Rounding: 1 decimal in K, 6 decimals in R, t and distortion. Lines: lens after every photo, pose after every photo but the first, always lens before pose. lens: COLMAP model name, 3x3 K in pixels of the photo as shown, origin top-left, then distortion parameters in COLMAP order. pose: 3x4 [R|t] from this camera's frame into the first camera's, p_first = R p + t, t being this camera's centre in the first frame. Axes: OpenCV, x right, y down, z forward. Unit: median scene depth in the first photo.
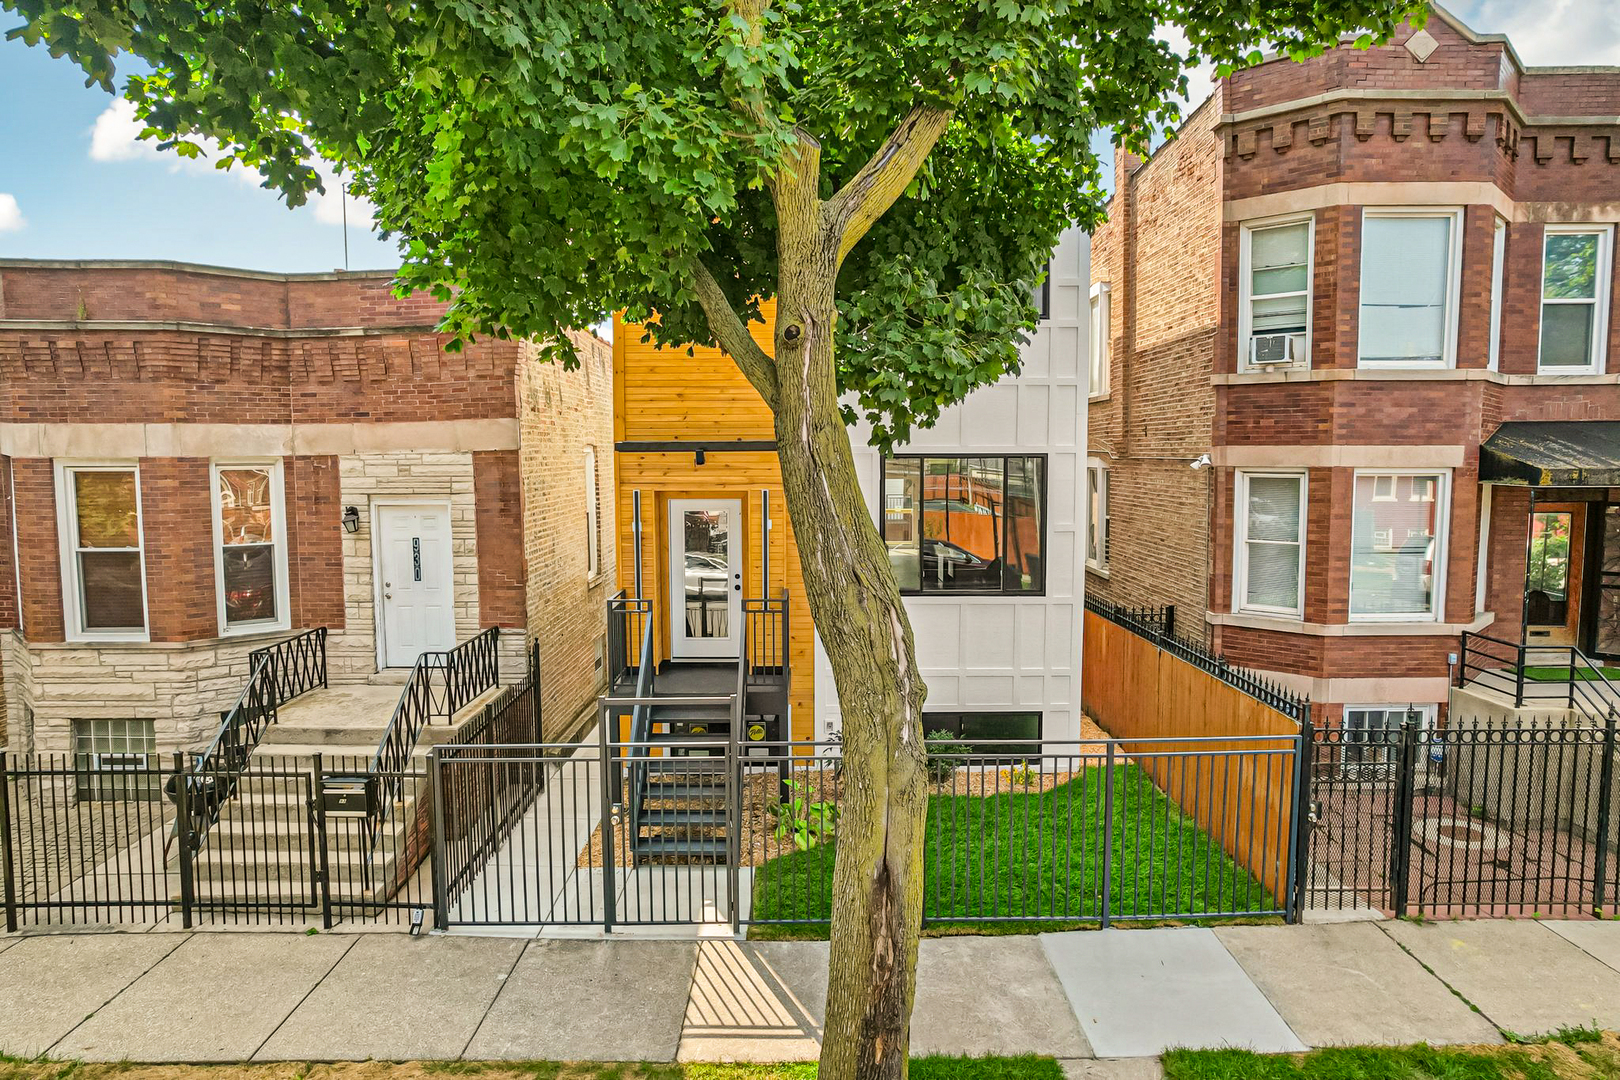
lens RADIAL K [[1039.0, 0, 813.0], [0, 1039.0, 544.1], [0, 0, 1]] dist [-0.088790, 0.082363]
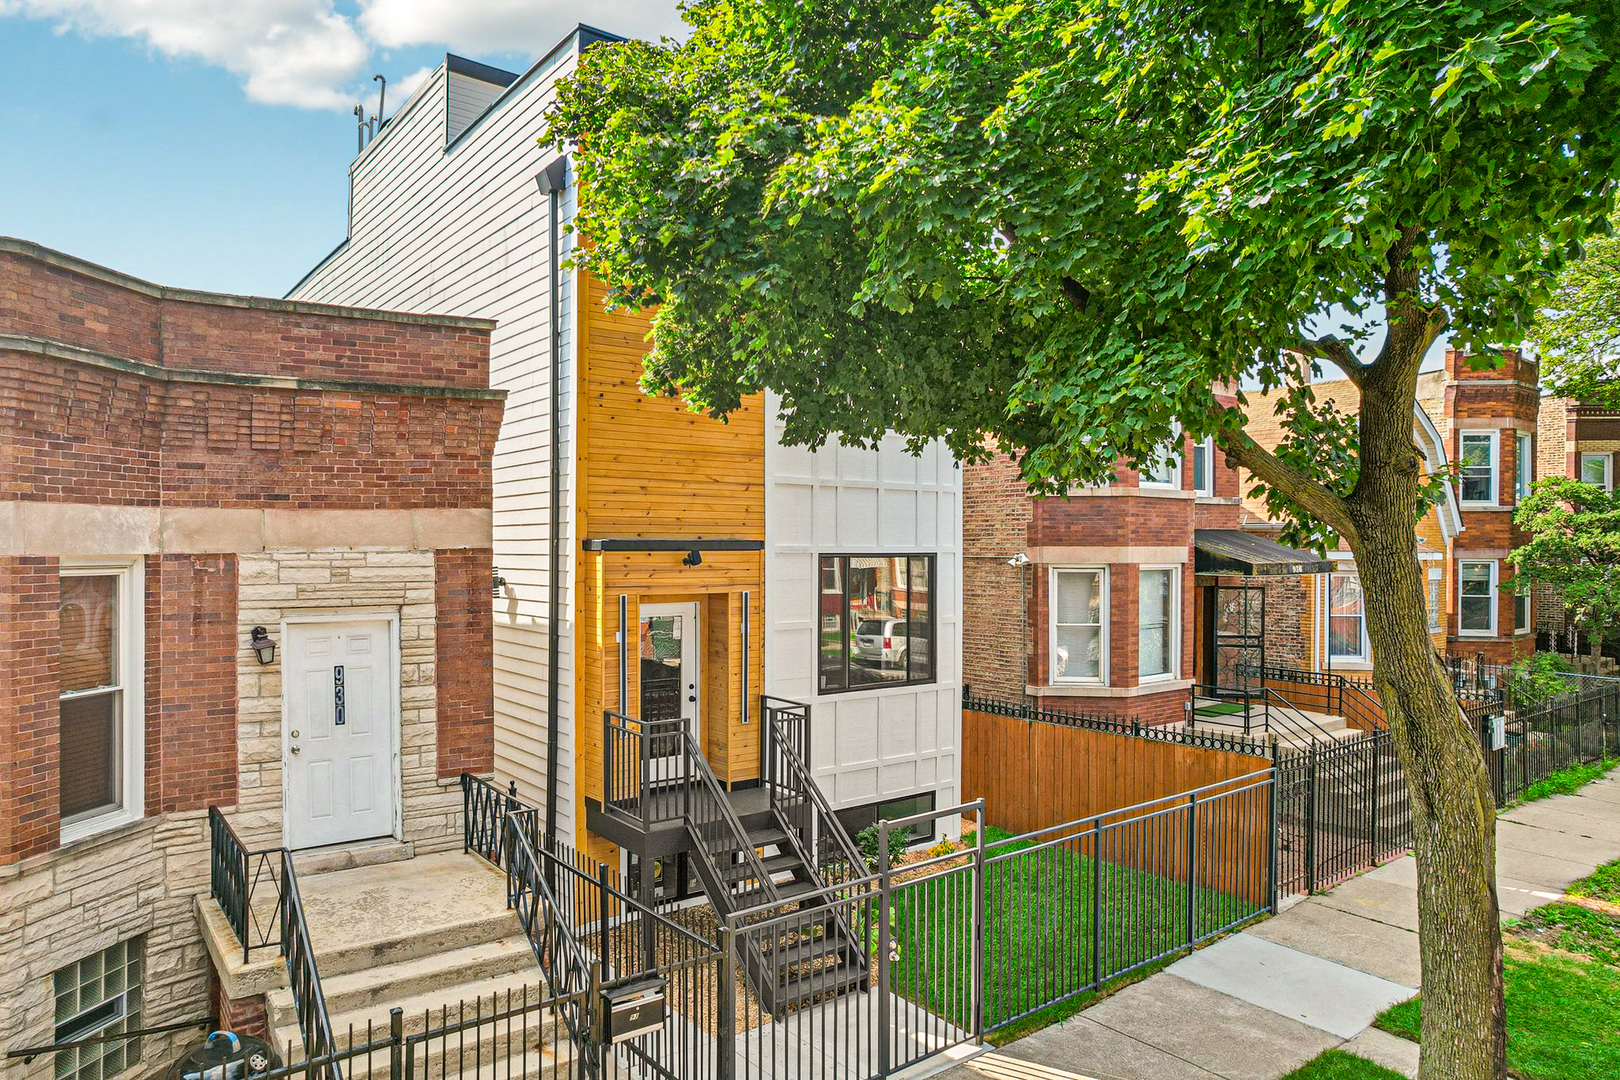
lens RADIAL K [[1039.0, 0, 813.0], [0, 1039.0, 544.1], [0, 0, 1]] dist [-0.088790, 0.082363]
pose [[0.794411, 0.006238, 0.607348, -0.576537], [0.048859, 0.996050, -0.074139, -0.022637], [-0.605412, 0.088571, 0.790969, 0.211095]]
